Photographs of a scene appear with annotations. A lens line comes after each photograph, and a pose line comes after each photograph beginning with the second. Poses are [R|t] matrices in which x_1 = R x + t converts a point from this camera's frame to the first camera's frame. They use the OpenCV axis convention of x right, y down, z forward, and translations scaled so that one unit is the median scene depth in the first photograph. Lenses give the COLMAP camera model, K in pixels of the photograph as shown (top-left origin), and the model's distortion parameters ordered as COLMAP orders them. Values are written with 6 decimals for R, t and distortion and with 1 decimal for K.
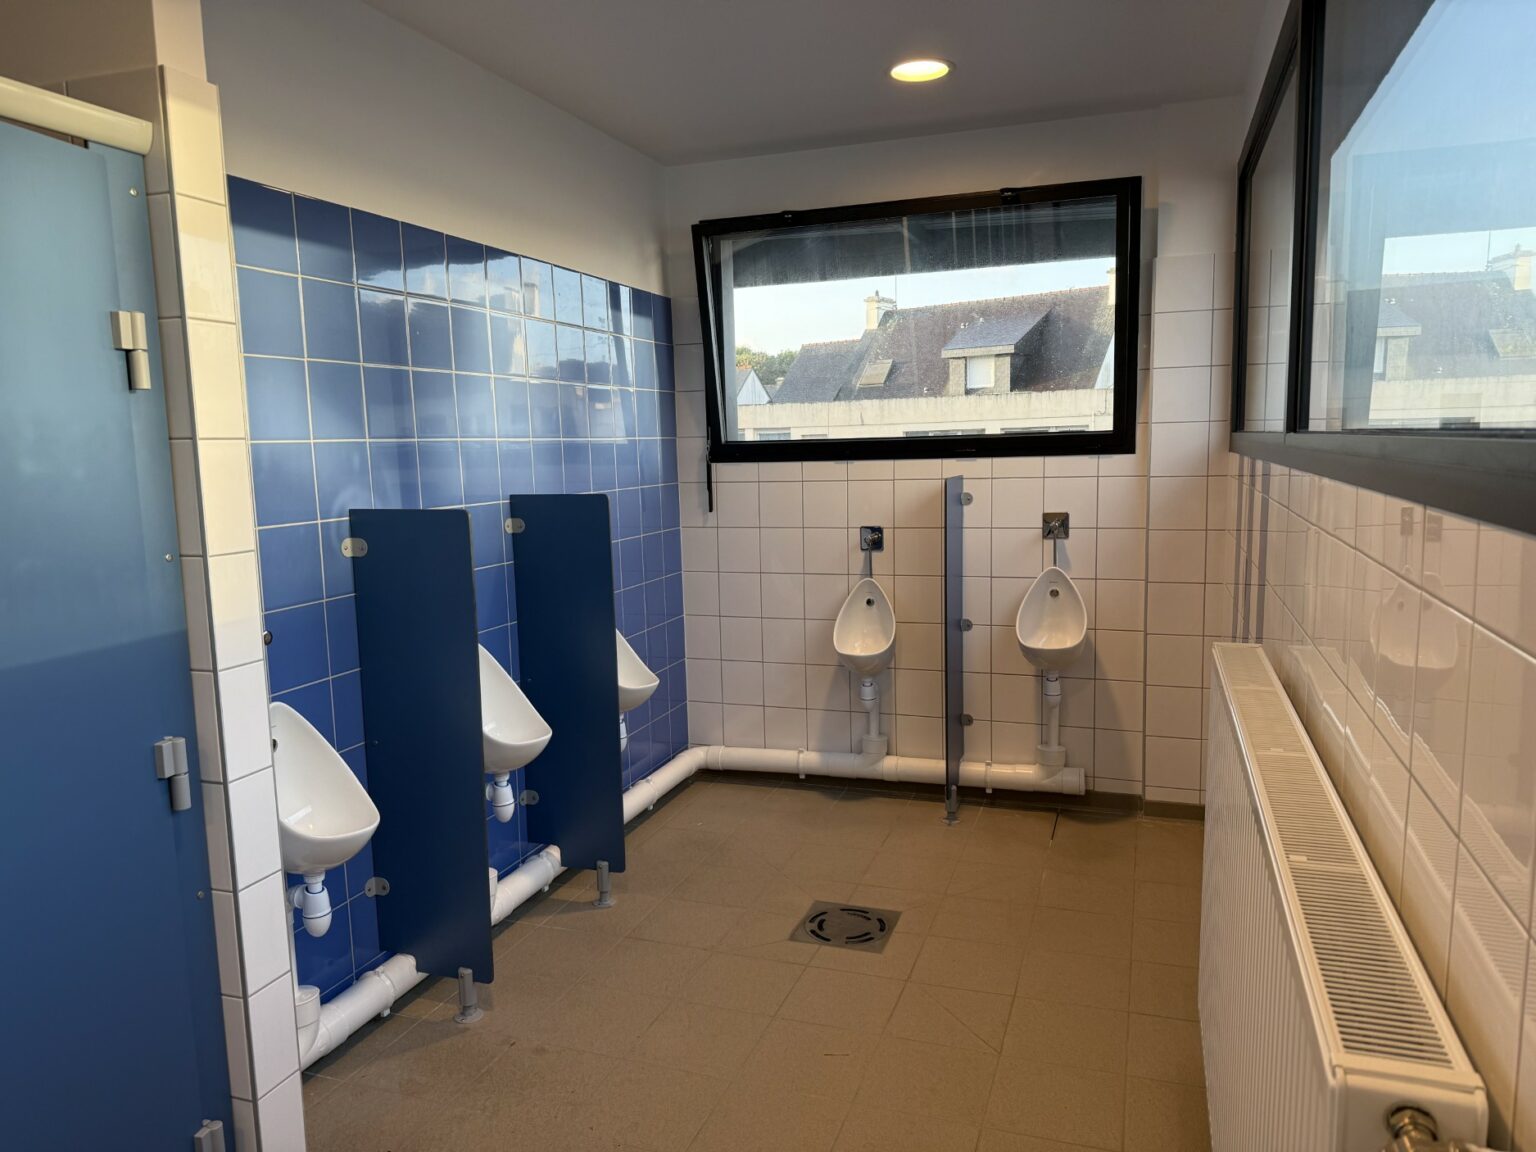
lens RADIAL K [[1086.1, 0, 765.9], [0, 1086.1, 567.7], [0, 0, 1]] dist [0.080063, -0.148602]
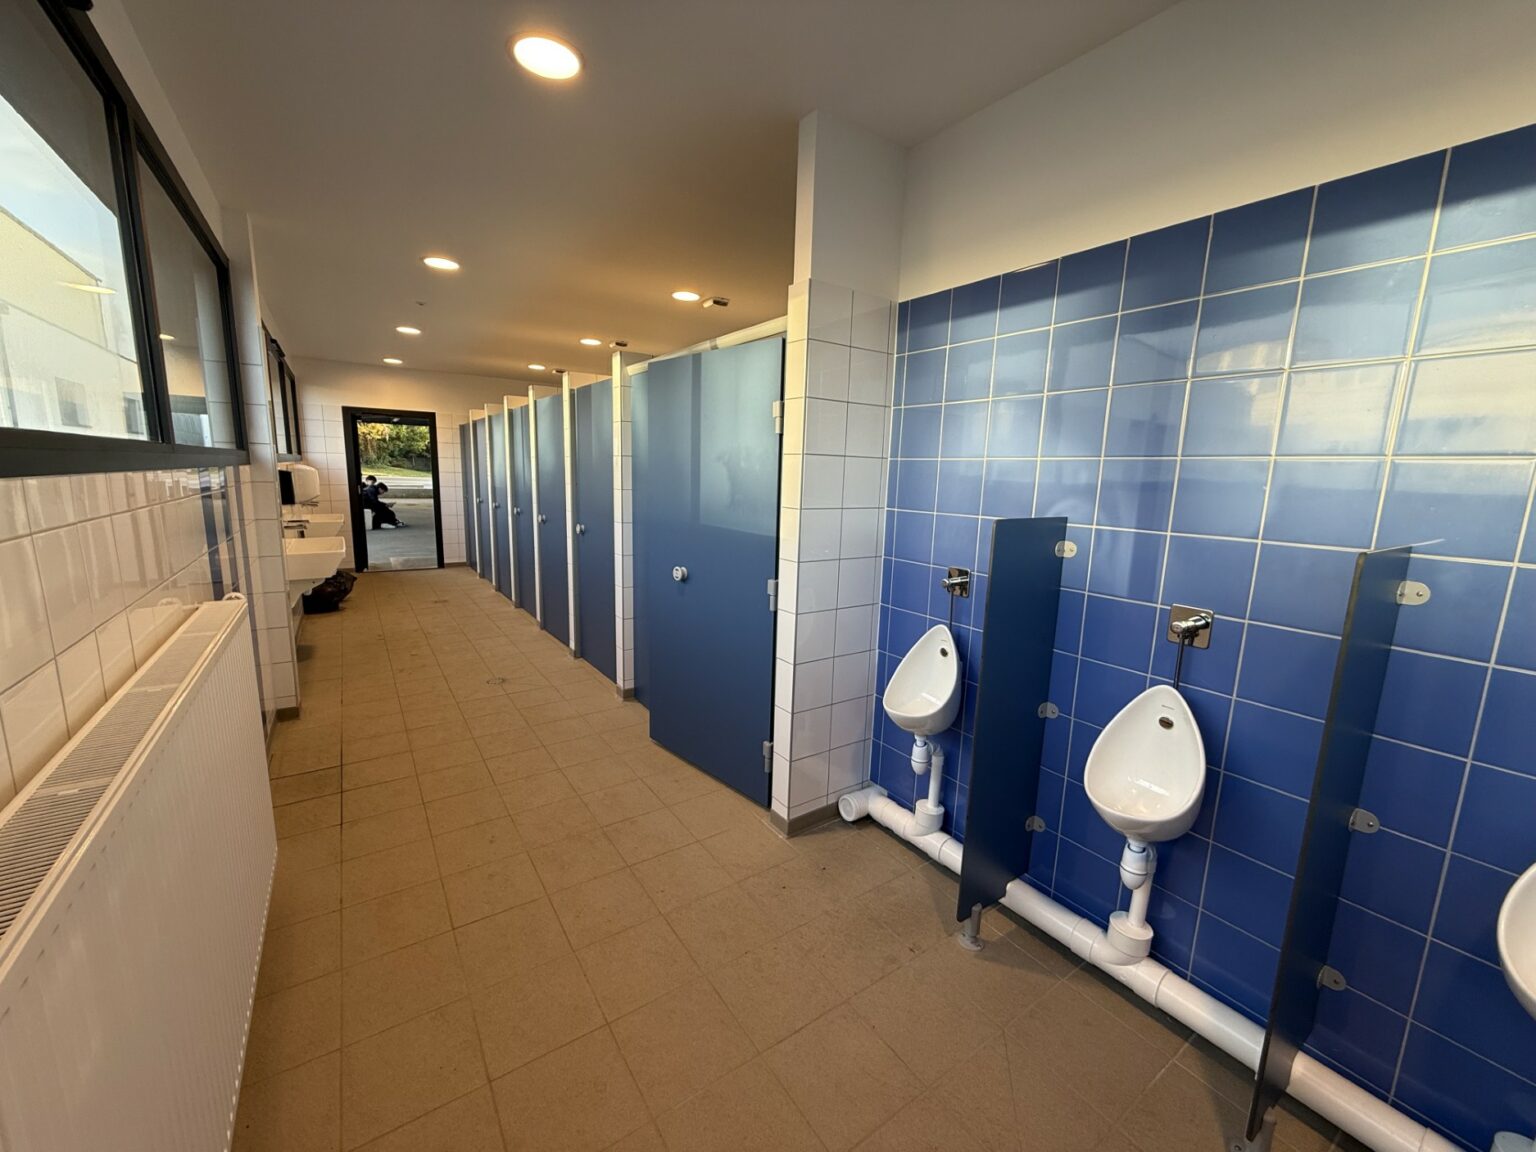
lens RADIAL K [[613.5, 0, 768.0], [0, 613.5, 576.0], [0, 0, 1]] dist [-0.000535, -0.000077]
pose [[-0.592910, 0.137548, -0.793434, 0.522210], [-0.109990, 0.962236, 0.249004, -0.184094], [0.797722, 0.234907, -0.555391, 1.696312]]
